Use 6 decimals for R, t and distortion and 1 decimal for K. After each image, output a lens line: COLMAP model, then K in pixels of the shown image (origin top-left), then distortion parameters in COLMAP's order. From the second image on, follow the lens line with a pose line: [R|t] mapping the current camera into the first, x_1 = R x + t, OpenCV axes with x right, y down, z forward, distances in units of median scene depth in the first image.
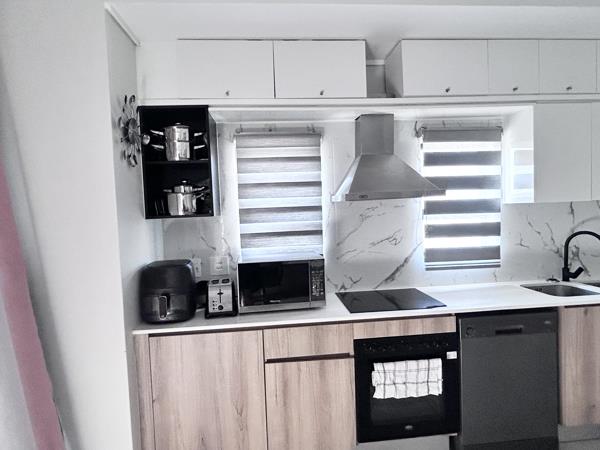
lens RADIAL K [[357.8, 0, 301.6], [0, 357.8, 226.4], [0, 0, 1]] dist [0.000804, 0.000120]
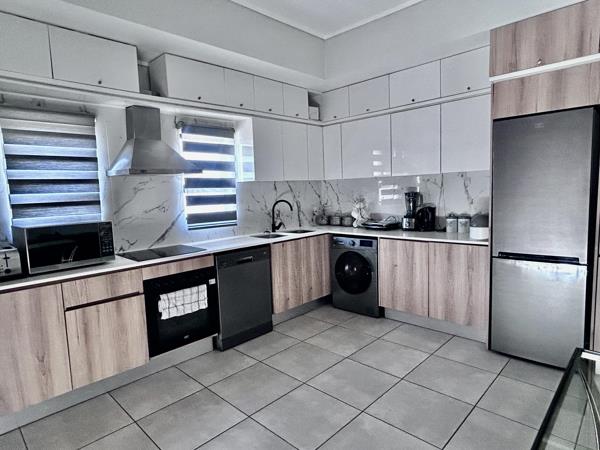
lens RADIAL K [[357.8, 0, 301.6], [0, 357.8, 226.4], [0, 0, 1]] dist [0.000804, 0.000120]
pose [[0.759320, -0.055737, 0.648326, -0.215731], [0.032627, 0.998333, 0.047614, 0.064258], [-0.649899, -0.015001, 0.759873, -0.317163]]
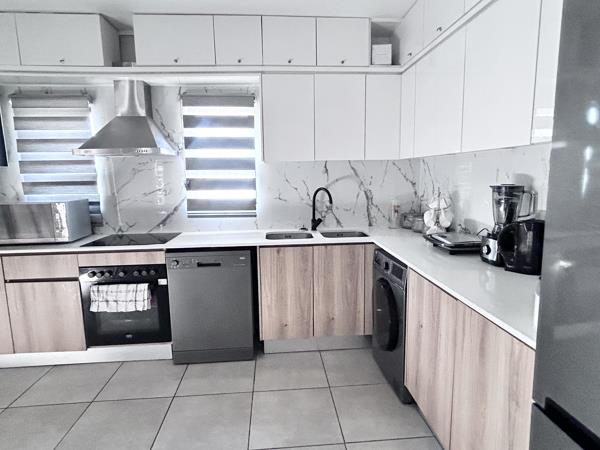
lens RADIAL K [[357.8, 0, 301.6], [0, 357.8, 226.4], [0, 0, 1]] dist [0.000804, 0.000120]
pose [[0.999608, 0.025791, -0.010899, 0.803680], [-0.024525, 0.994315, 0.103613, 0.021821], [0.013509, -0.103305, 0.994558, -0.193074]]
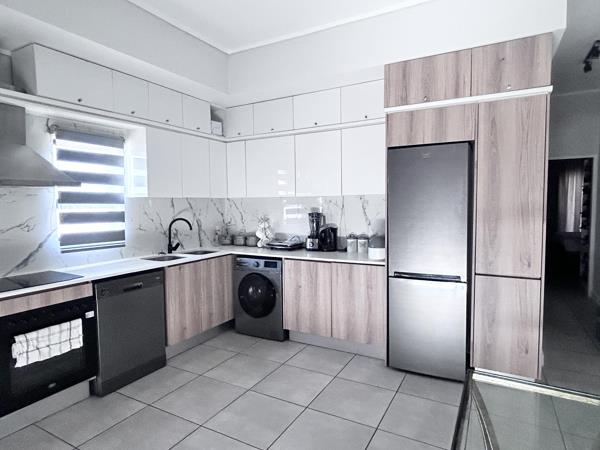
lens RADIAL K [[357.8, 0, 301.6], [0, 357.8, 226.4], [0, 0, 1]] dist [0.000804, 0.000120]
pose [[0.565624, -0.018545, 0.824455, -0.164683], [0.021705, 0.999736, 0.007597, 0.050897], [-0.824378, 0.013598, 0.565877, -0.283097]]
